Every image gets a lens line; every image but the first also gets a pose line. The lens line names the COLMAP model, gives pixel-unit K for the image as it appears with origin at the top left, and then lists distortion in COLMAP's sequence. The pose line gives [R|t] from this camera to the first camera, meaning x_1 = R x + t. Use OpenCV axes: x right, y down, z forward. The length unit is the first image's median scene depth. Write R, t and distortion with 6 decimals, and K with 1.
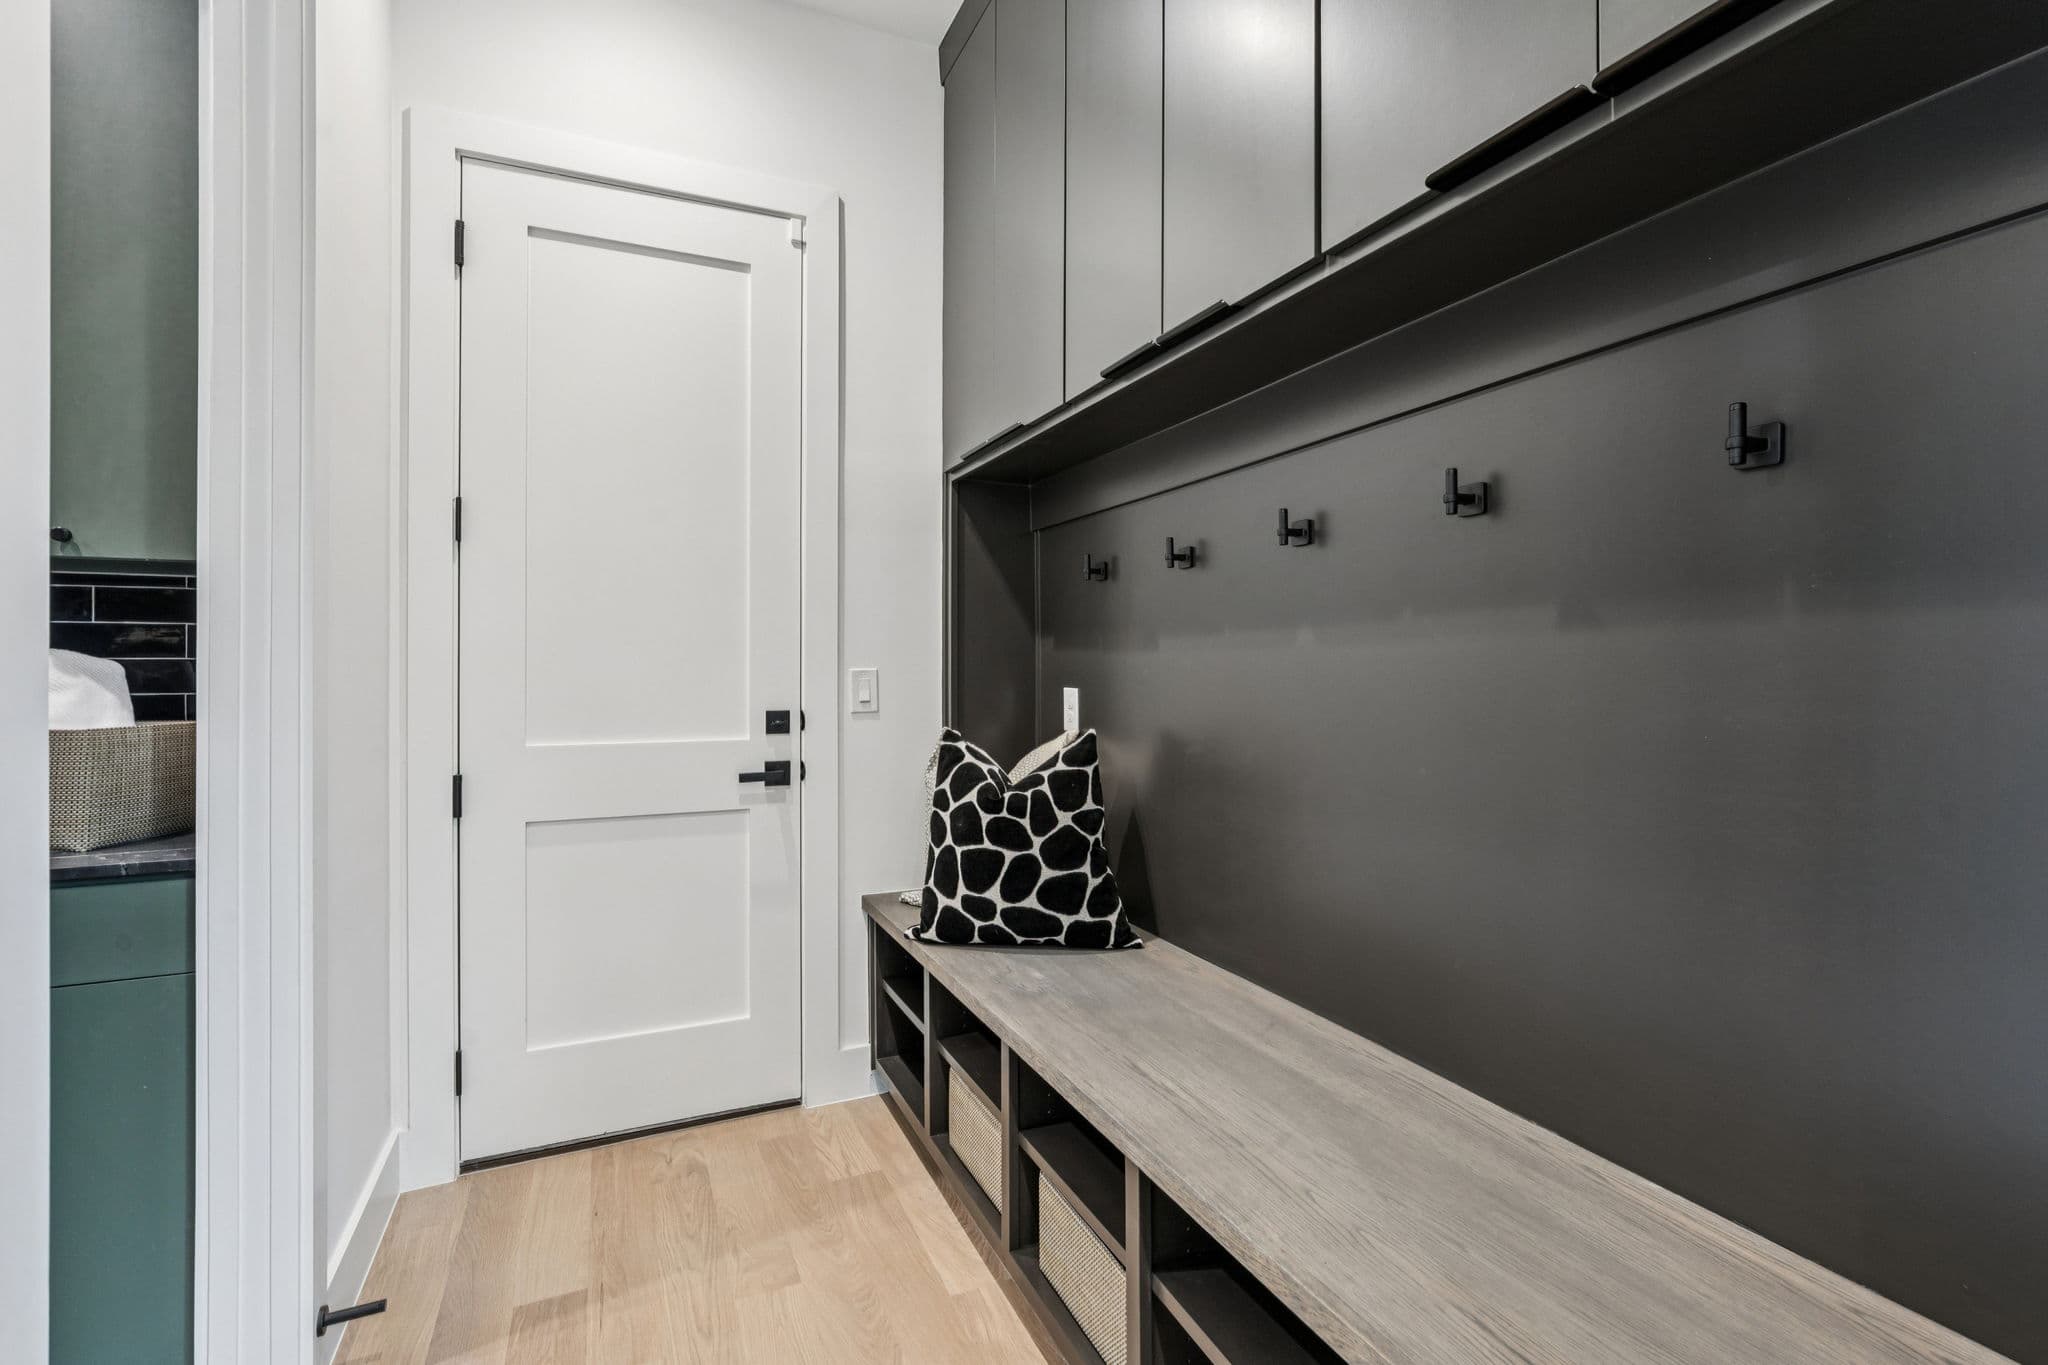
lens RADIAL K [[932.6, 0, 1023.9], [0, 932.6, 674.0], [0, 0, 1]] dist [0.023210, 0.000166]
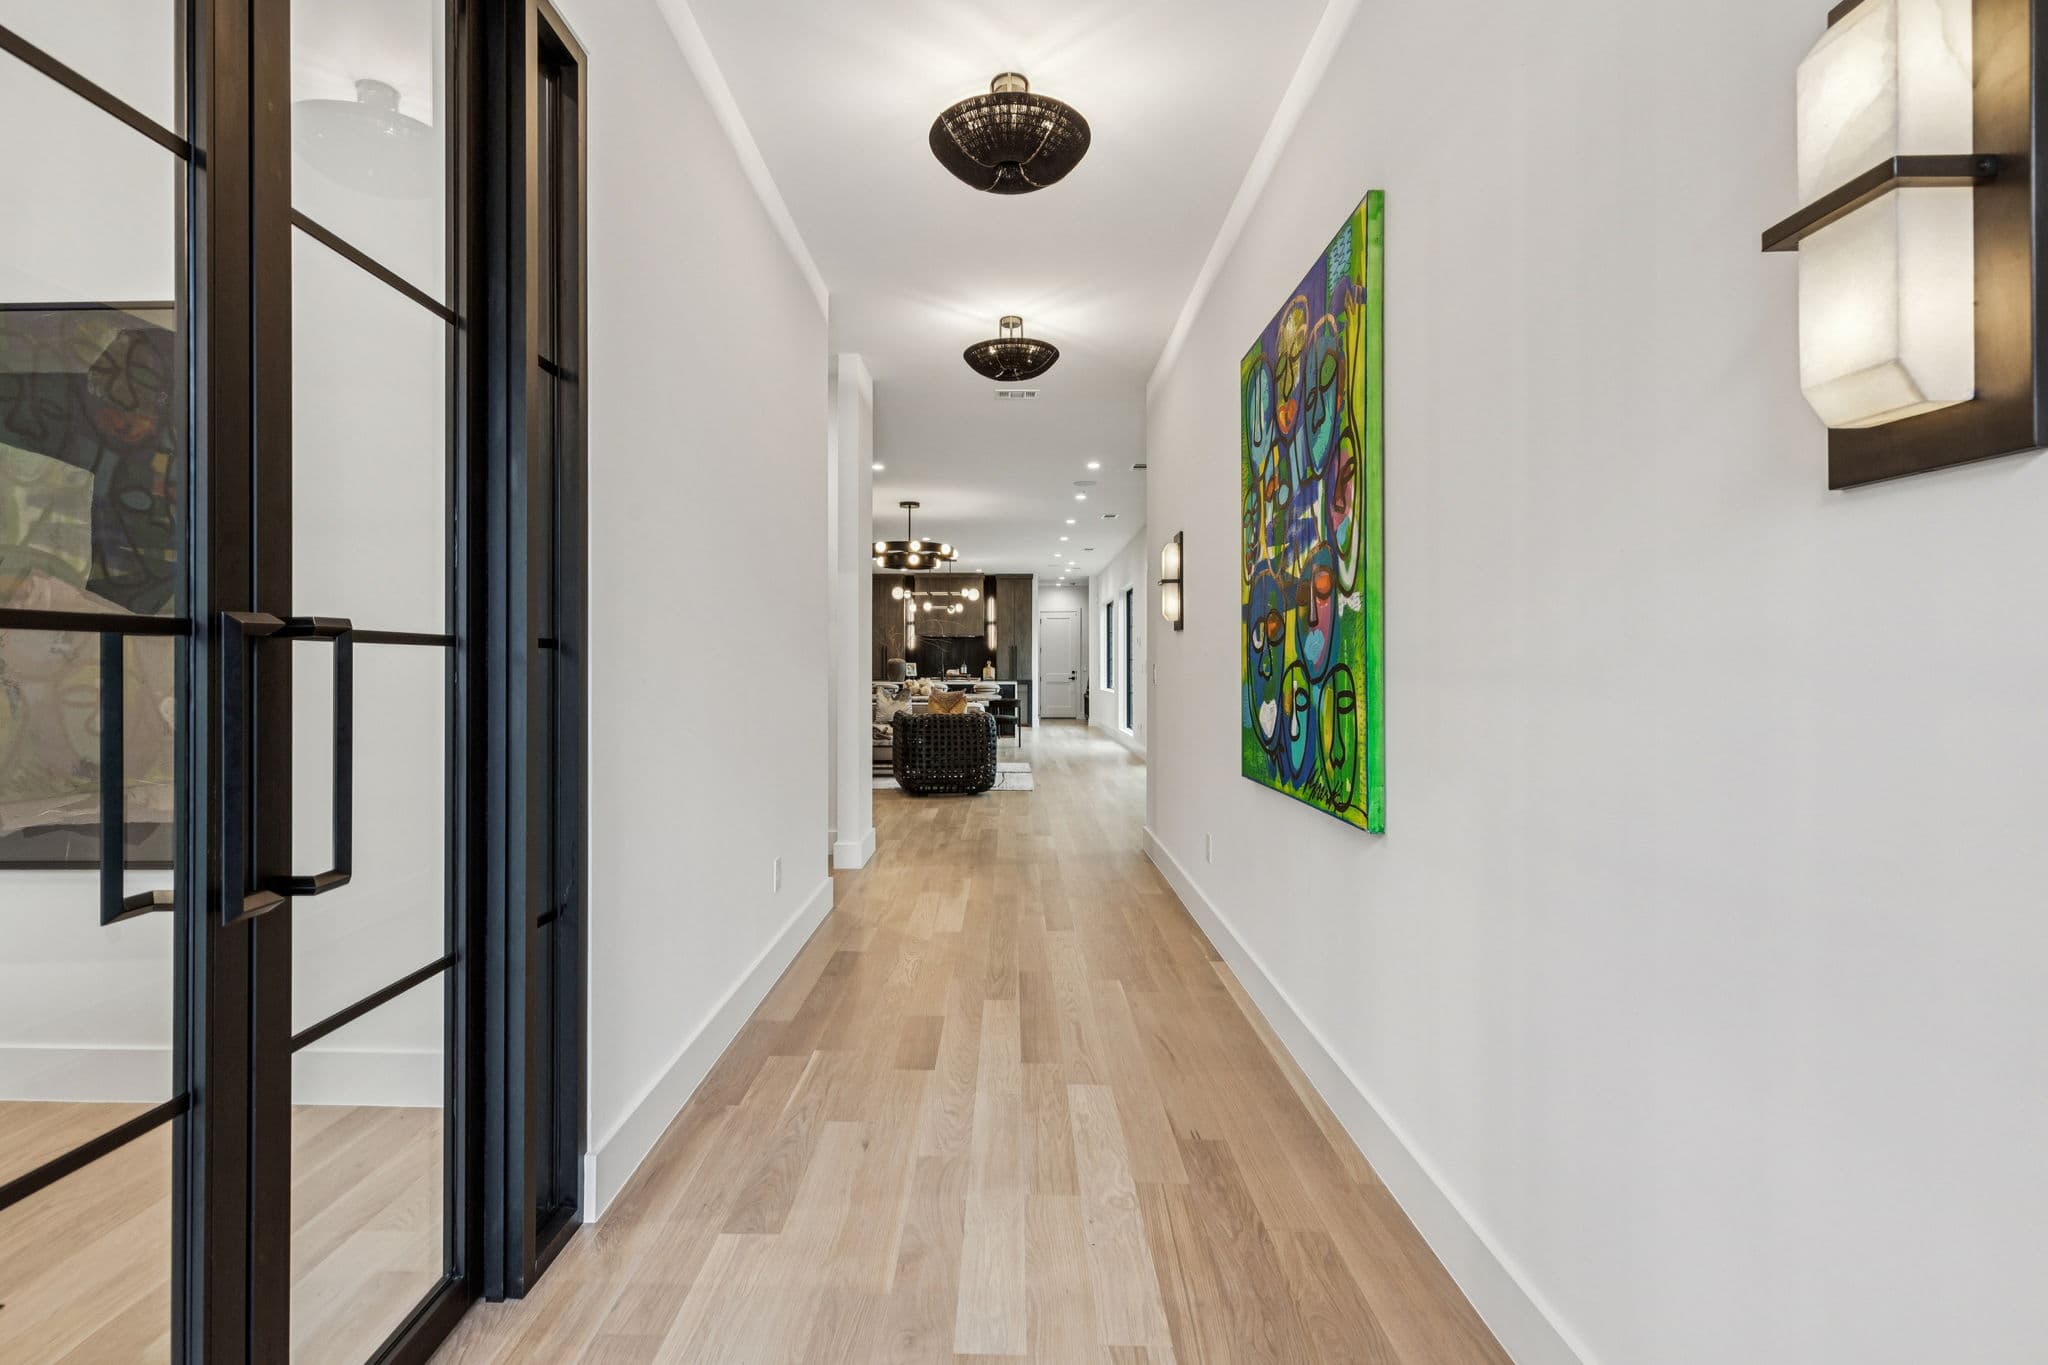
lens RADIAL K [[932.6, 0, 1020.4], [0, 932.6, 677.0], [0, 0, 1]] dist [0.023210, 0.000166]
pose [[0.915259, -0.002931, -0.402856, 2.734871], [0.001937, 0.999994, -0.002875, 0.116176], [0.402862, 0.001852, 0.915259, -7.016778]]
